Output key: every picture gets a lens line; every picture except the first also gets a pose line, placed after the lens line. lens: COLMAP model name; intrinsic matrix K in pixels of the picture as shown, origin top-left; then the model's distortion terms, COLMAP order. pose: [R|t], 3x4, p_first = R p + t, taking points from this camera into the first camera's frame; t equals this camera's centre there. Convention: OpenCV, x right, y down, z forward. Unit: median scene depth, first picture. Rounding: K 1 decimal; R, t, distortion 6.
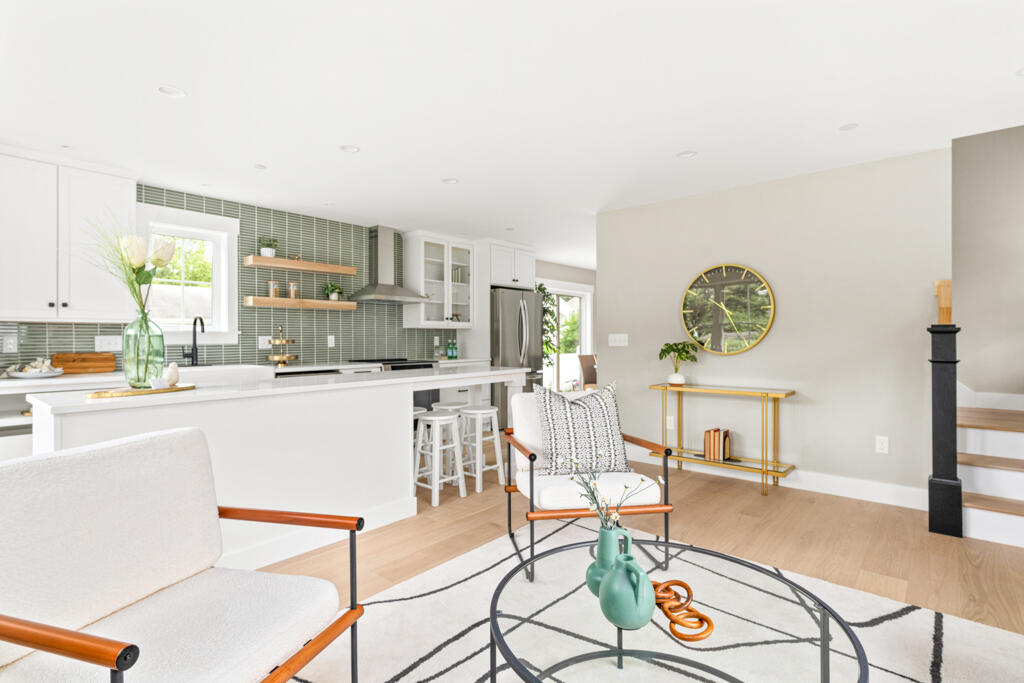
lens RADIAL K [[502.8, 0, 511.7], [0, 502.8, 336.5], [0, 0, 1]] dist [0.001748, 0.000272]
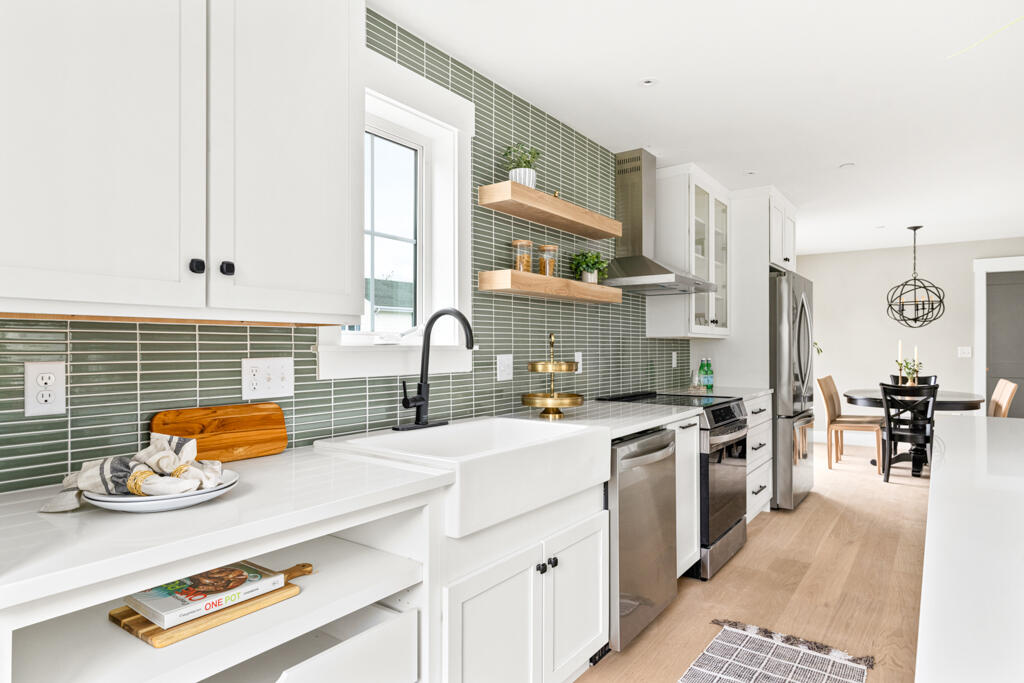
lens RADIAL K [[603.0, 0, 512.0], [0, 603.0, 341.5], [0, 0, 1]] dist [0.001954, 0.000193]
pose [[0.995775, 0.006073, 0.091623, -0.553798], [-0.005694, 0.999974, -0.004395, -0.010731], [-0.091648, 0.003855, 0.995784, 0.443811]]
